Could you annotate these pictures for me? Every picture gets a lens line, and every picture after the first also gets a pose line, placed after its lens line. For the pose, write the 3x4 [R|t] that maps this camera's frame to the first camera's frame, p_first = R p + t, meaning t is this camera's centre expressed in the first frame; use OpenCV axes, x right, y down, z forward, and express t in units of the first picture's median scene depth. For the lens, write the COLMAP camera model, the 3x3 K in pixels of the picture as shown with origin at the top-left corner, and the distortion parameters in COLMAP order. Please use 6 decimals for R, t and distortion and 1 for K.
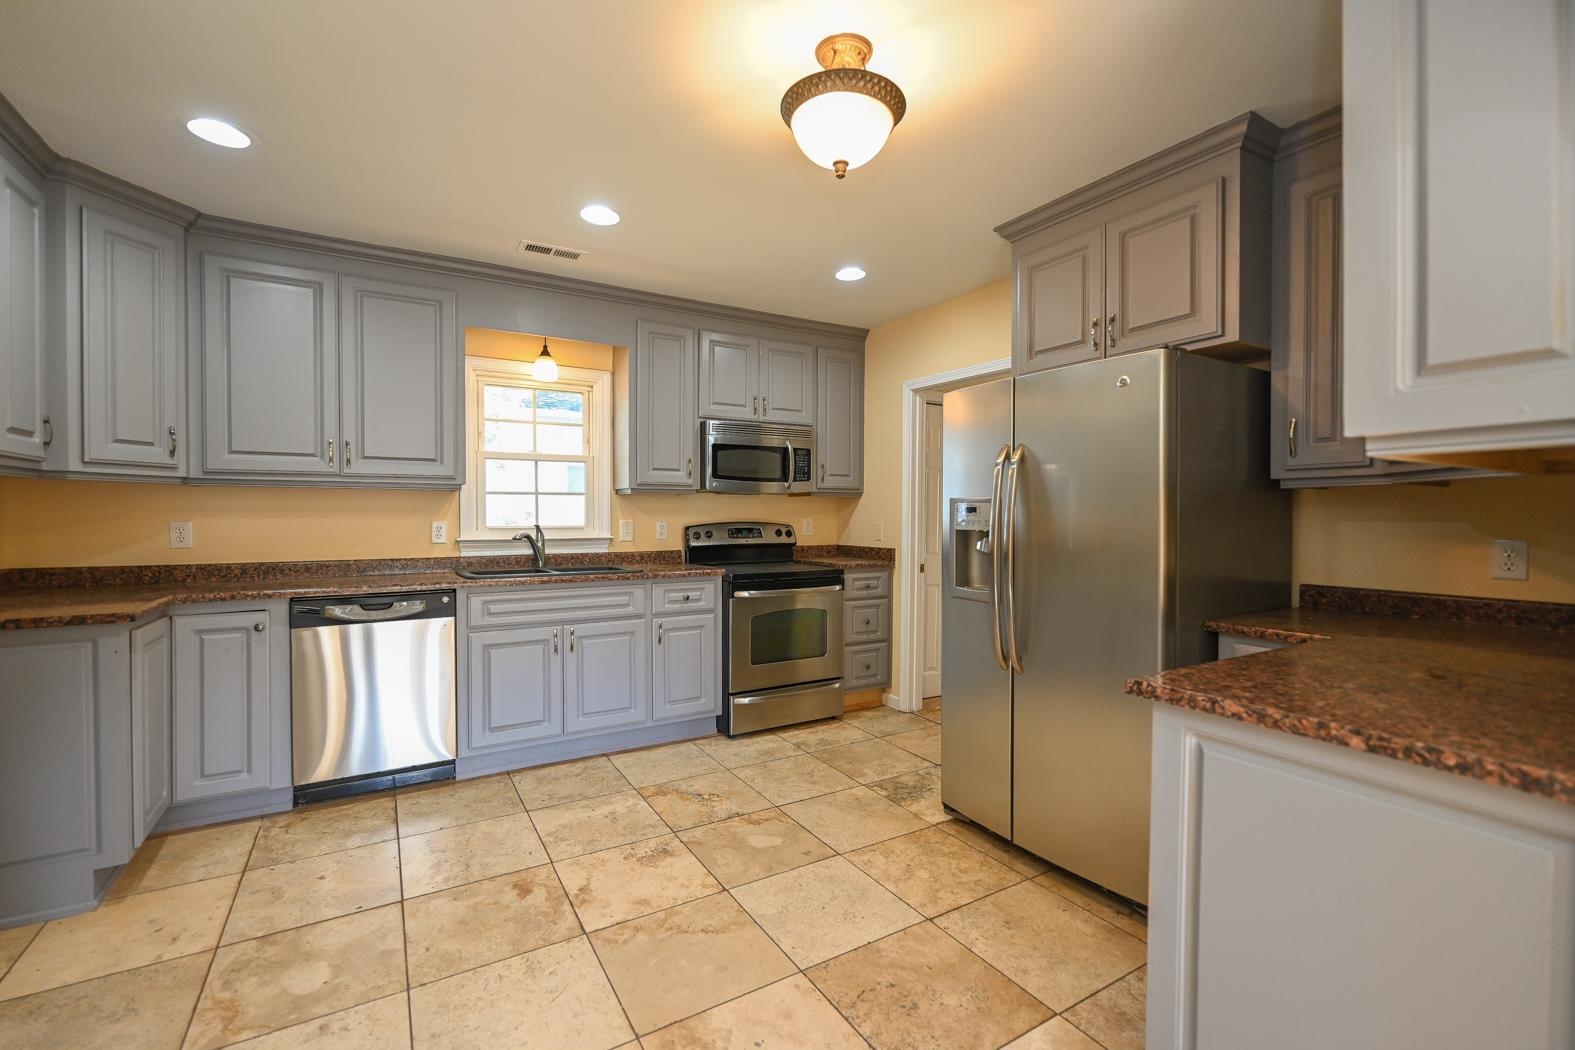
lens RADIAL K [[669.0, 0, 790.5], [0, 669.0, 522.1], [0, 0, 1]] dist [0.001990, 0.000548]
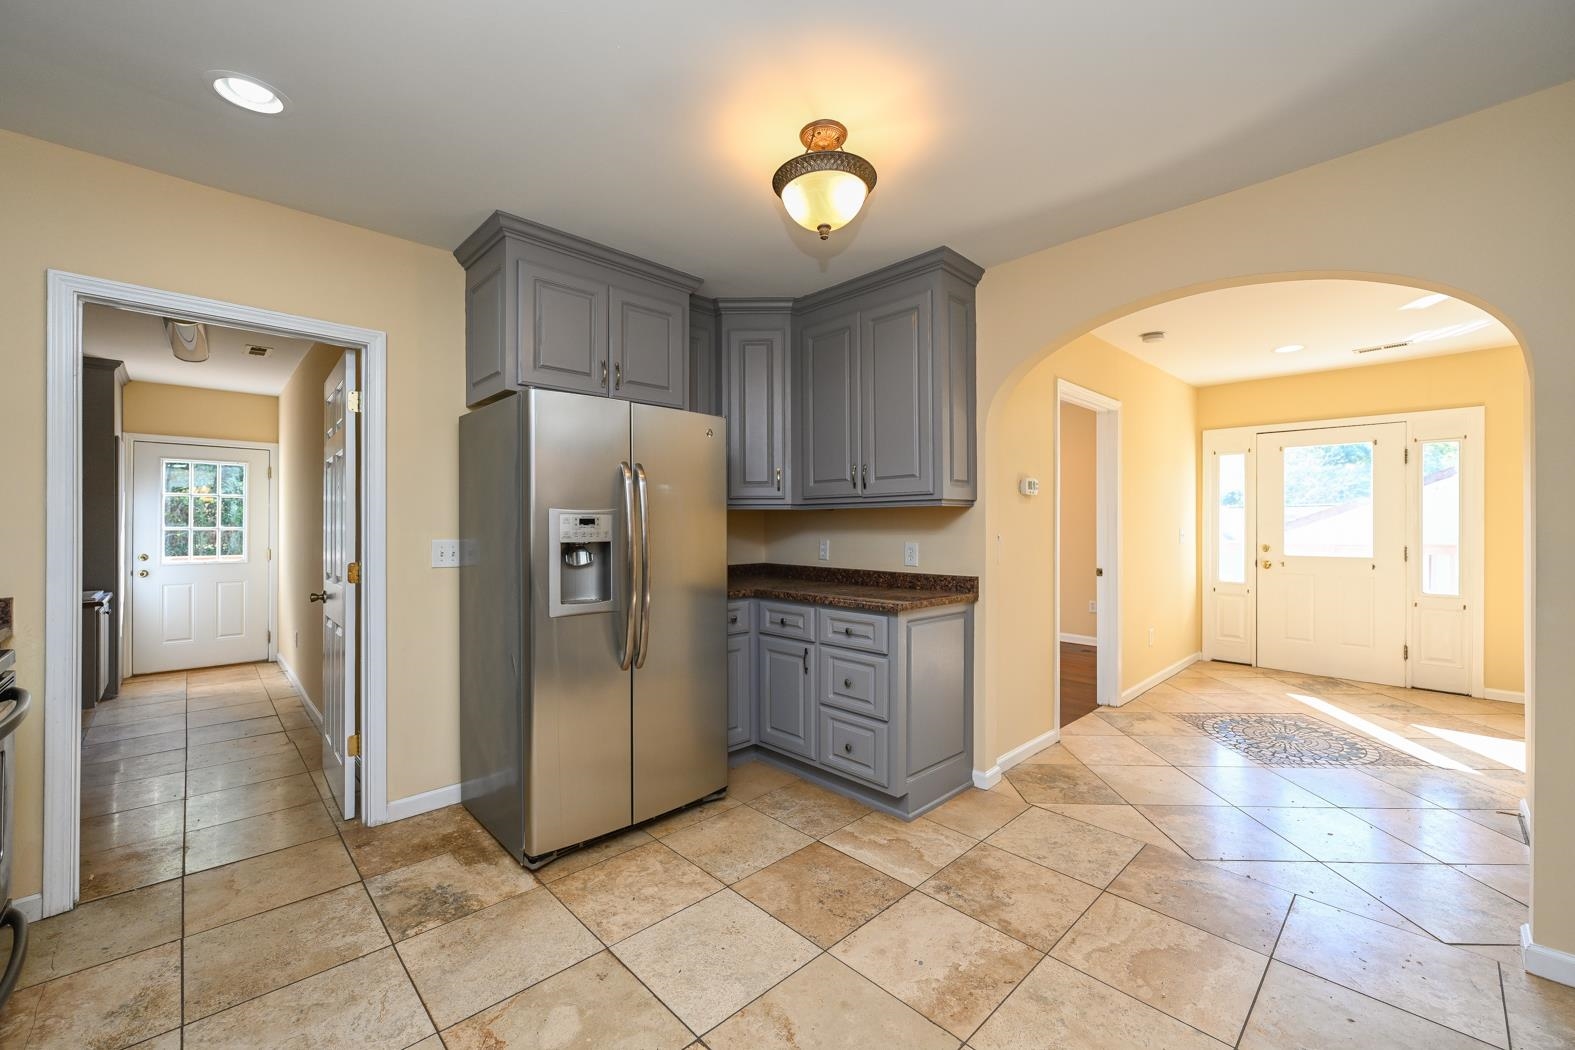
lens RADIAL K [[639.9, 0, 780.5], [0, 639.9, 522.7], [0, 0, 1]] dist [-0.000087, -0.000531]
pose [[-0.218507, 0.003992, 0.975827, -0.671556], [0.011623, 0.999931, -0.001489, -0.011185], [-0.975766, 0.011016, -0.218539, 0.888346]]
